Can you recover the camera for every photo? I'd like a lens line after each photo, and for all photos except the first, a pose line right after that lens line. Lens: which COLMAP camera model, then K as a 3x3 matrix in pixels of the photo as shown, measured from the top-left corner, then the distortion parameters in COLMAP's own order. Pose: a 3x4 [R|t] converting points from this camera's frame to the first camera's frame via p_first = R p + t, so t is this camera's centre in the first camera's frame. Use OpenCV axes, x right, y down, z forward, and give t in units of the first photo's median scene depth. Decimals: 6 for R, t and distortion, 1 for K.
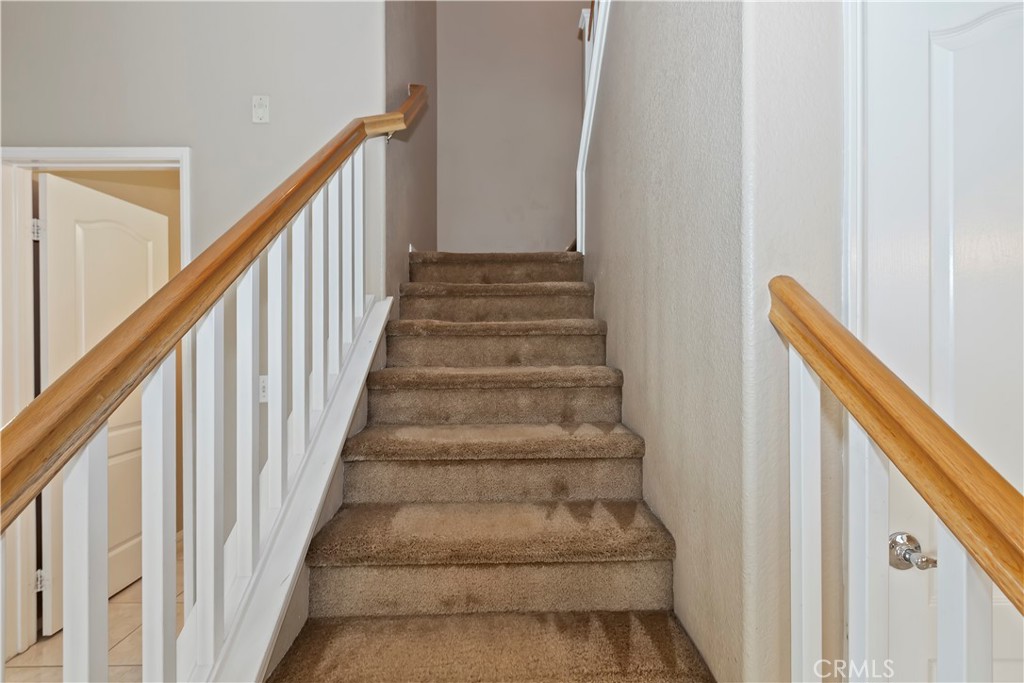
lens RADIAL K [[450.4, 0, 512.0], [0, 450.4, 341.5], [0, 0, 1]] dist [0.000210, -0.000007]
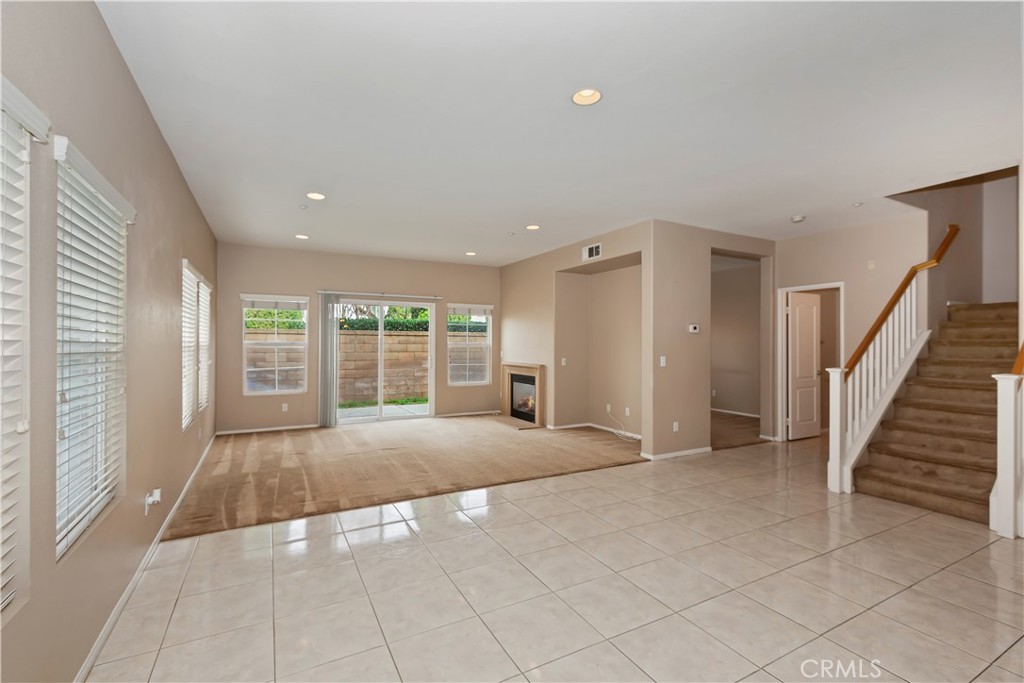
lens RADIAL K [[450.4, 0, 512.0], [0, 450.4, 341.5], [0, 0, 1]] dist [0.000210, -0.000007]
pose [[0.457433, 0.003684, -0.889236, 0.916240], [-0.010547, 0.999944, -0.001282, -0.005210], [0.889182, 0.009965, 0.457446, -2.273752]]
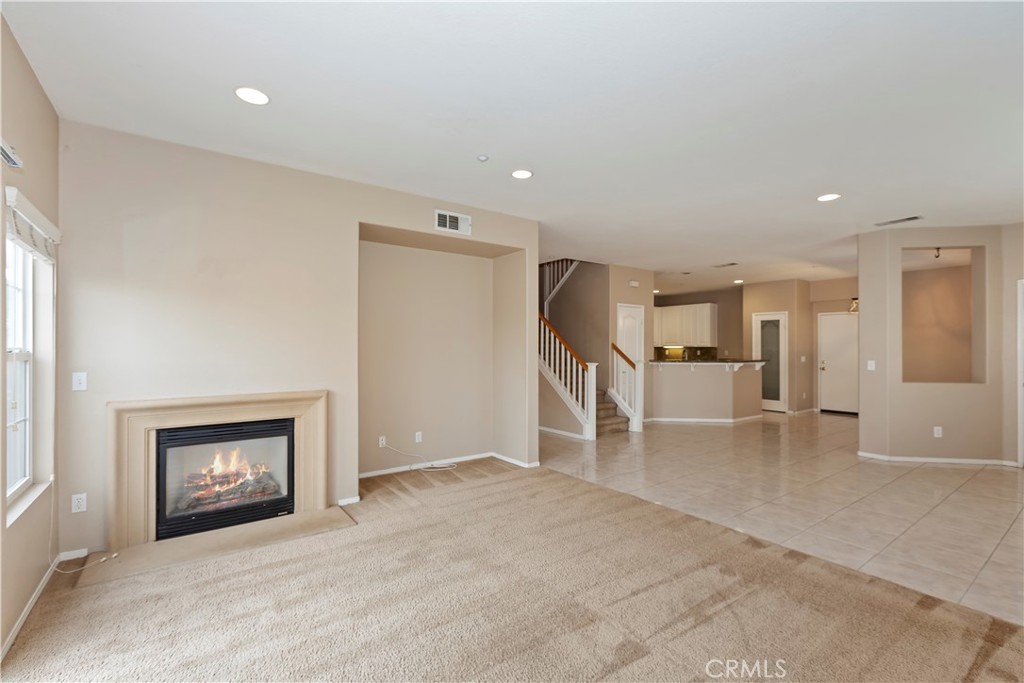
lens RADIAL K [[450.4, 0, 512.0], [0, 450.4, 341.5], [0, 0, 1]] dist [0.000210, -0.000007]
pose [[0.819720, 0.012895, 0.572619, -2.823808], [-0.002135, 0.999808, -0.019459, 0.009761], [-0.572760, 0.014728, 0.819591, -2.389299]]
